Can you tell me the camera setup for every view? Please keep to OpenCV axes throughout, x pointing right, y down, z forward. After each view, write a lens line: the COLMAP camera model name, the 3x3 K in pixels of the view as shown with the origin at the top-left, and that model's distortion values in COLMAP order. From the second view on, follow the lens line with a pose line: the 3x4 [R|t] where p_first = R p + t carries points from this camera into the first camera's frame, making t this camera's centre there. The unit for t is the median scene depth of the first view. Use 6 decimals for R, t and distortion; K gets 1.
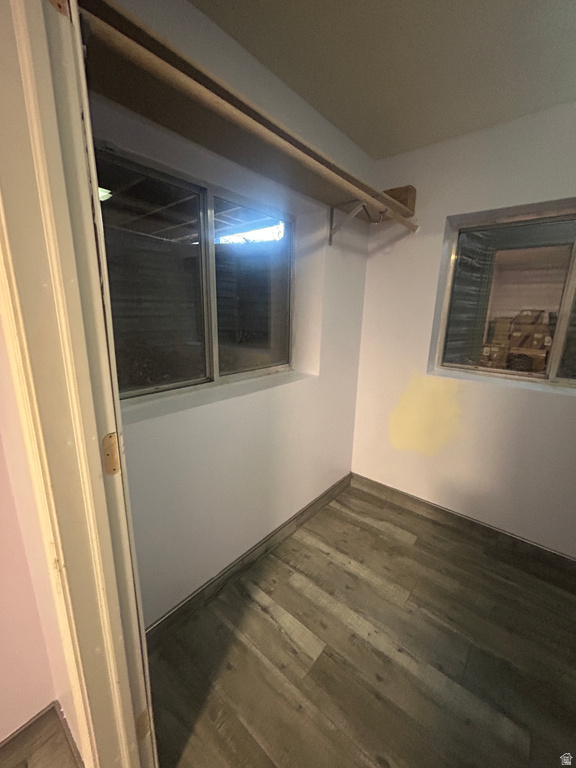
lens RADIAL K [[309.2, 0, 288.0], [0, 309.2, 384.0], [0, 0, 1]] dist [-0.000930, -0.000093]
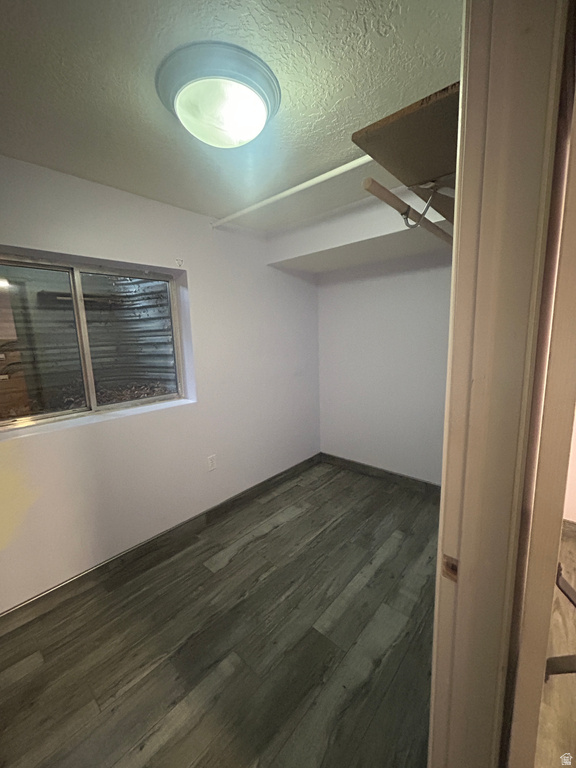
lens RADIAL K [[309.2, 0, 288.0], [0, 309.2, 384.0], [0, 0, 1]] dist [-0.000930, -0.000093]
pose [[0.031343, -0.171708, 0.984649, -0.269905], [0.278178, 0.947709, 0.156411, -0.100479], [-0.960018, 0.269006, 0.077469, 0.259465]]
